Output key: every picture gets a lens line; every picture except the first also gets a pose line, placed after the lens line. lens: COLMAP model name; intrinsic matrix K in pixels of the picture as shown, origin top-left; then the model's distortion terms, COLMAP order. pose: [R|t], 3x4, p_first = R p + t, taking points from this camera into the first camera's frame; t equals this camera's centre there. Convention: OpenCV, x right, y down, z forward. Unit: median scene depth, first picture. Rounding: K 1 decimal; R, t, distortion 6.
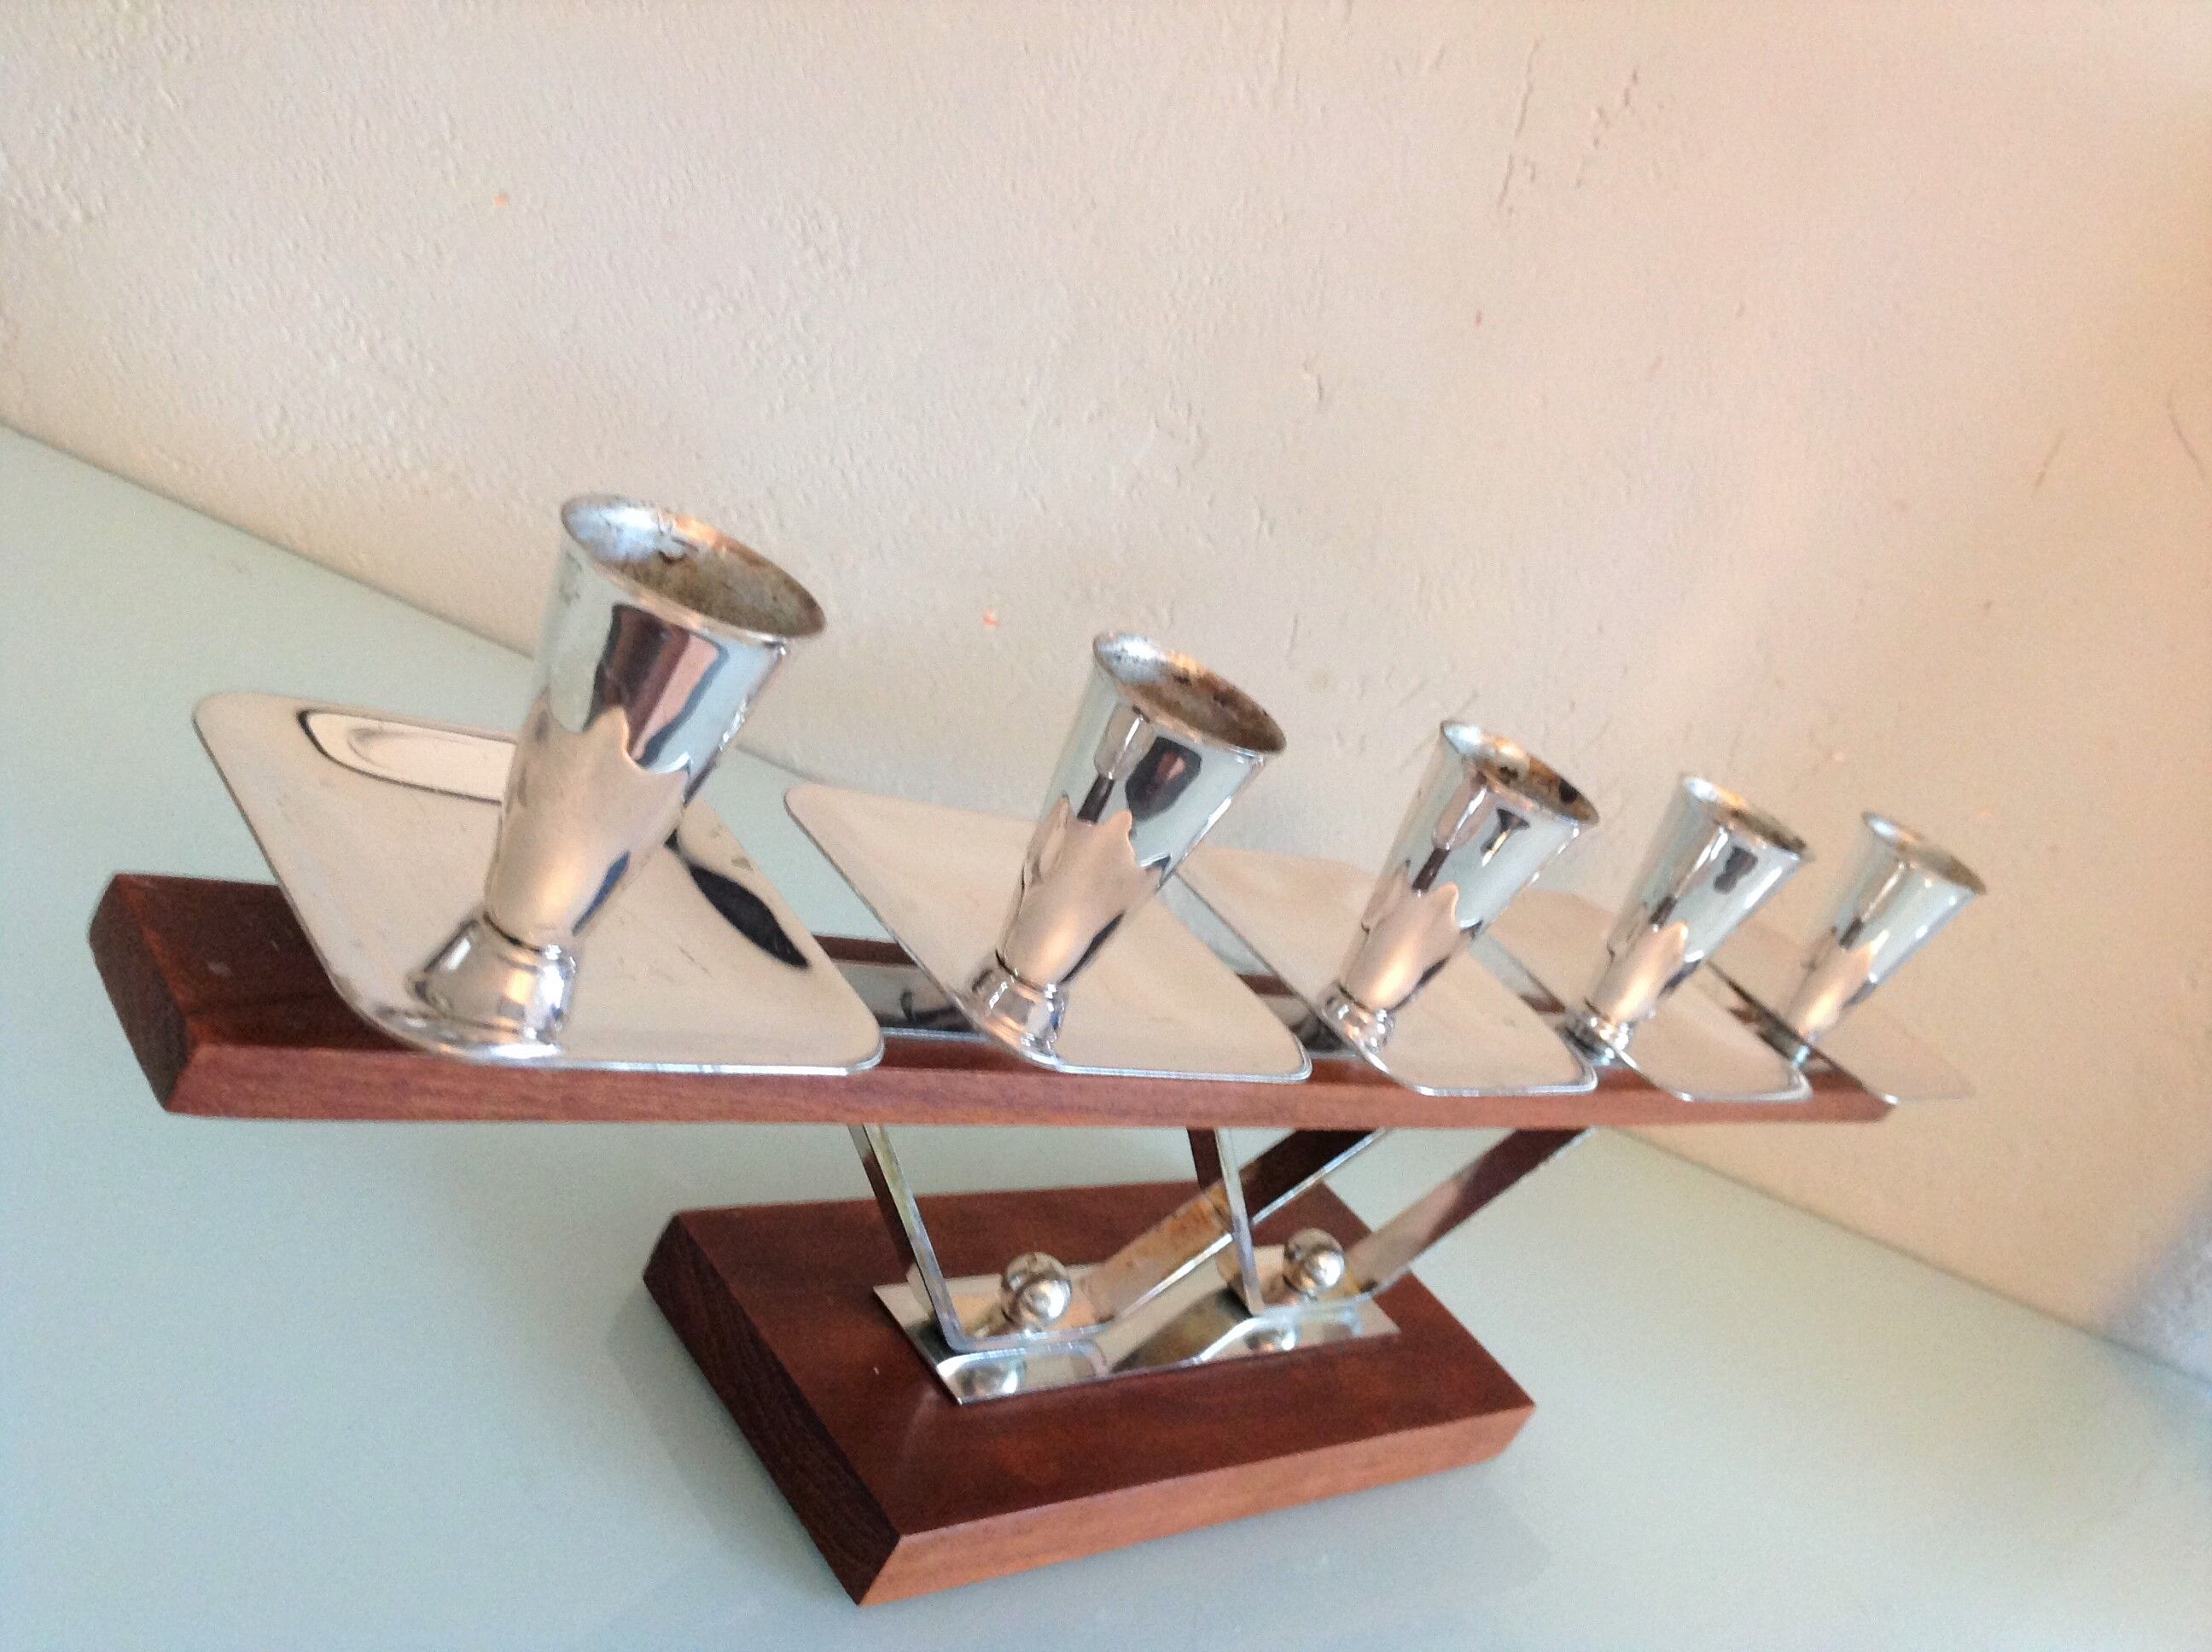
lens RADIAL K [[2082.9, 0, 1106.4], [0, 2082.9, 799.0], [0, 0, 1]] dist [0.167933, -0.387509]
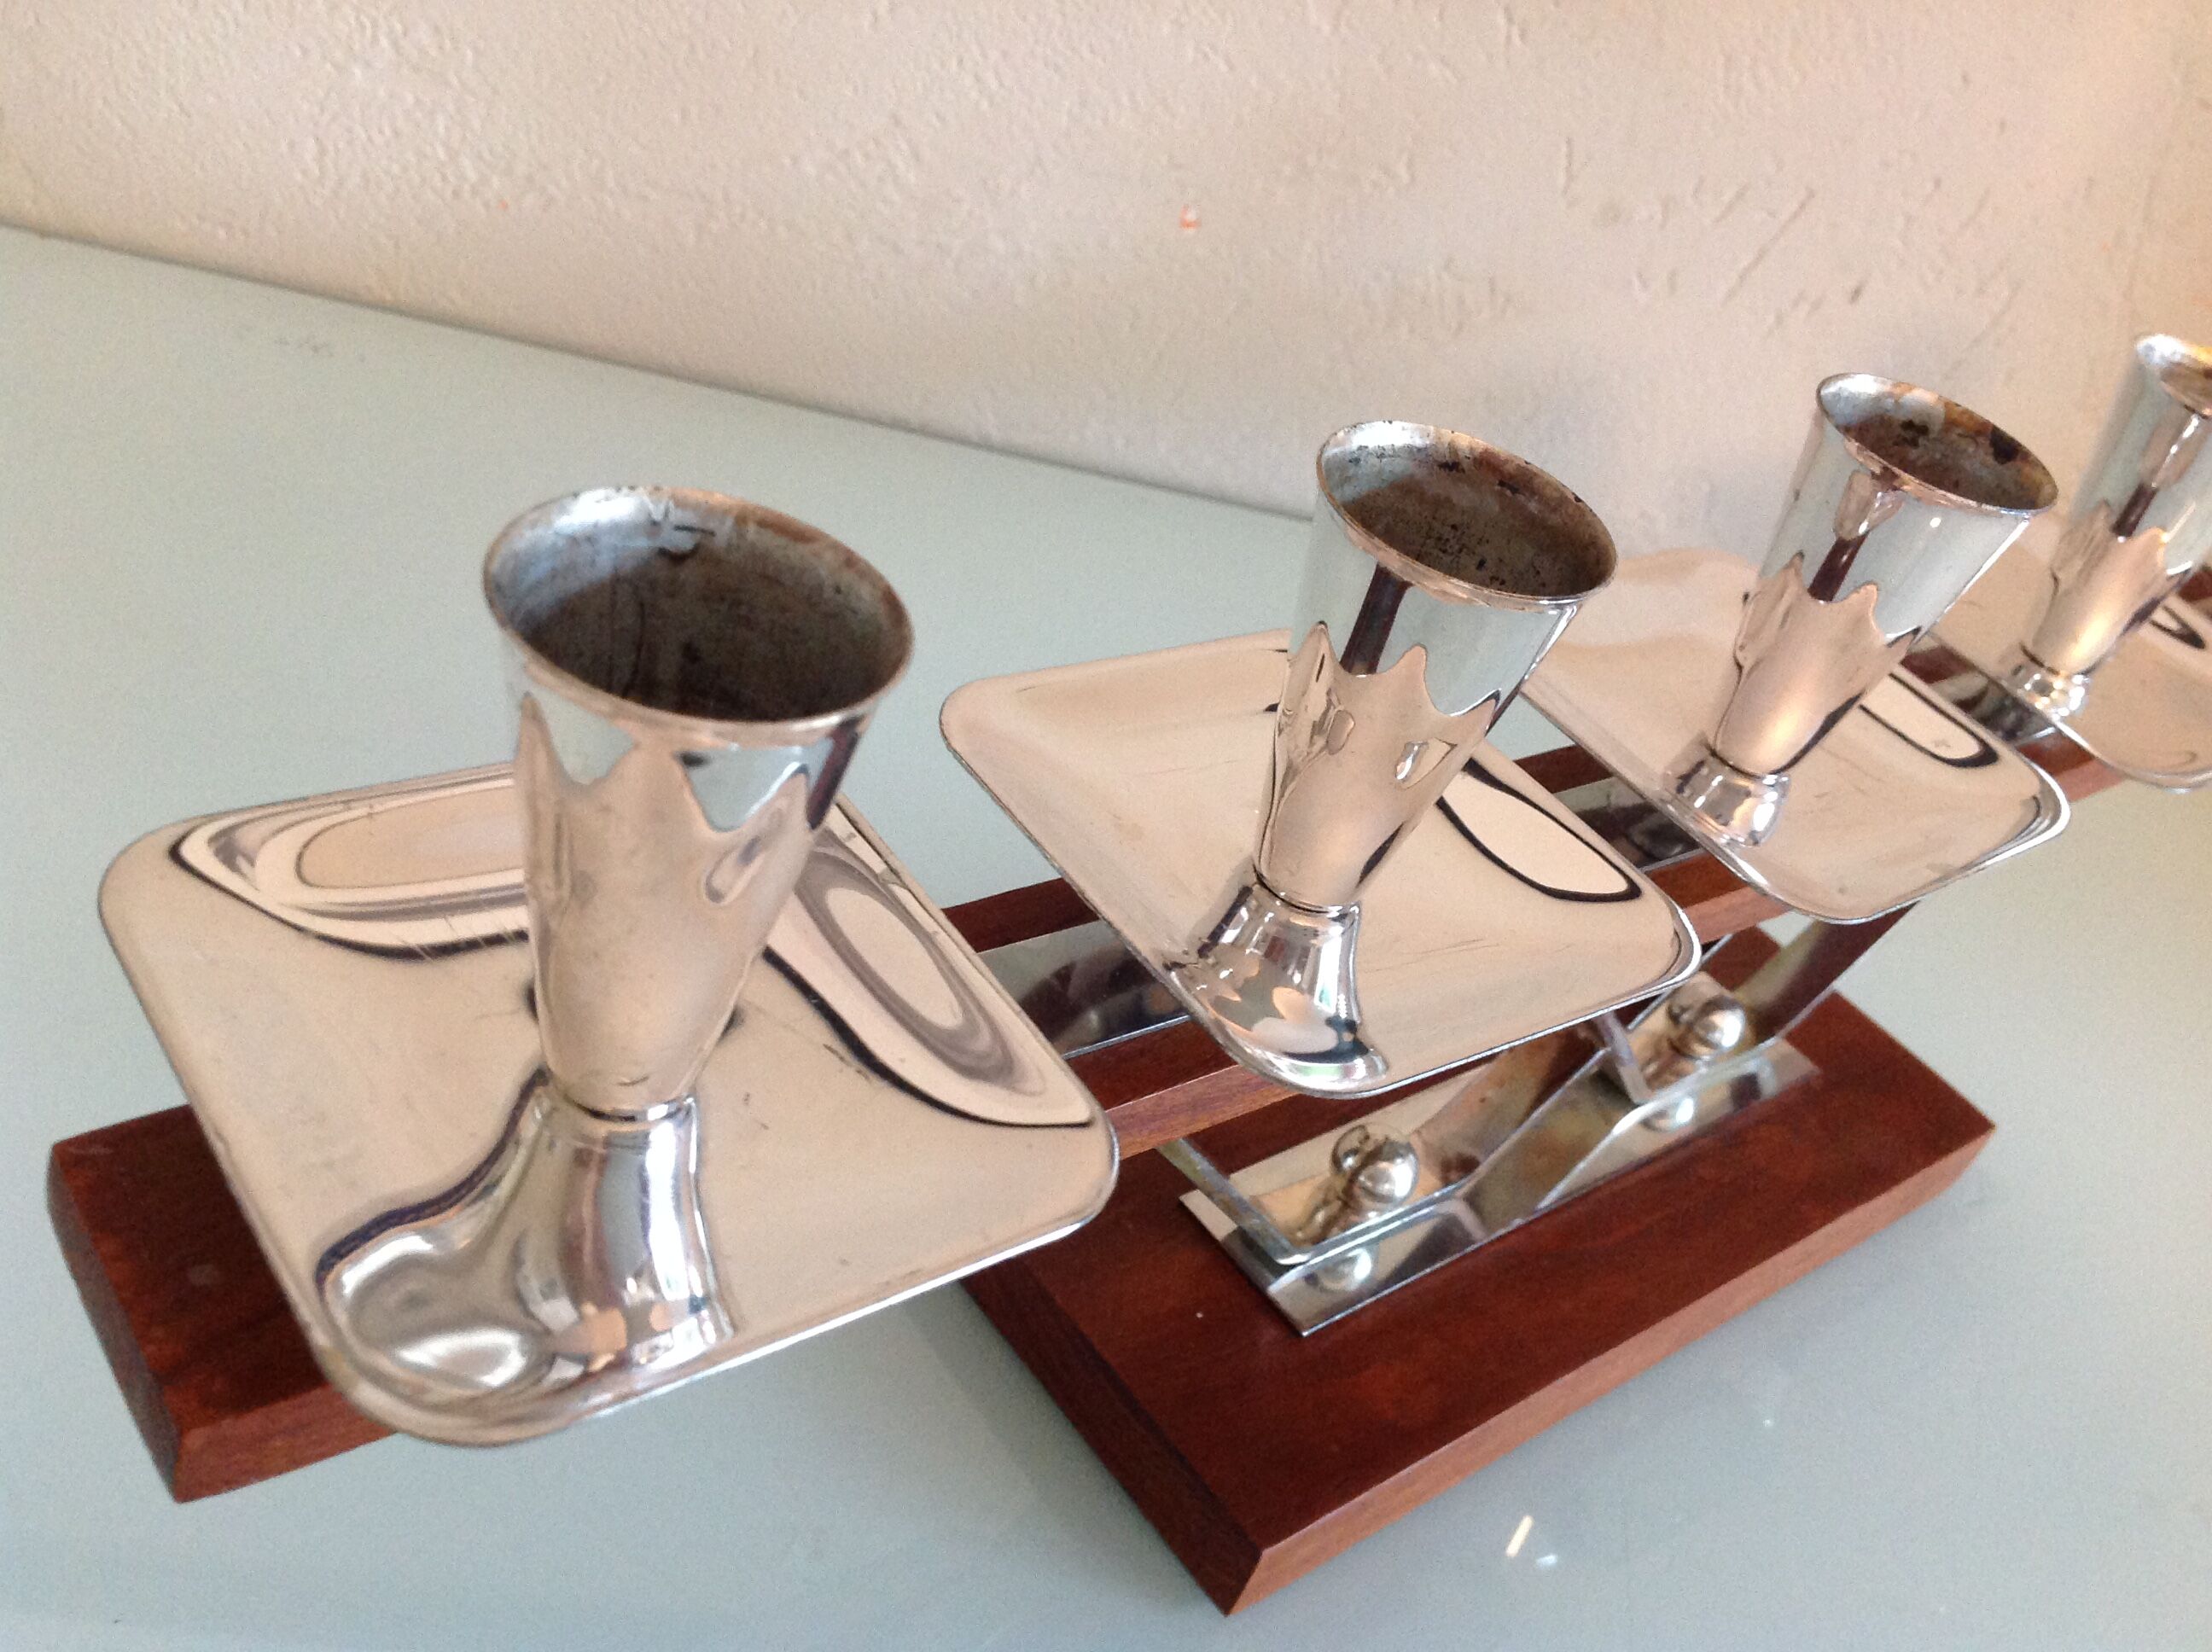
lens RADIAL K [[2130.9, 0, 1113.7], [0, 2130.9, 815.8], [0, 0, 1]] dist [0.140826, -0.344905]
pose [[0.977164, -0.148130, -0.152342, 0.009848], [0.181868, 0.953805, 0.239121, -0.076350], [0.109883, -0.261367, 0.958965, 0.144692]]
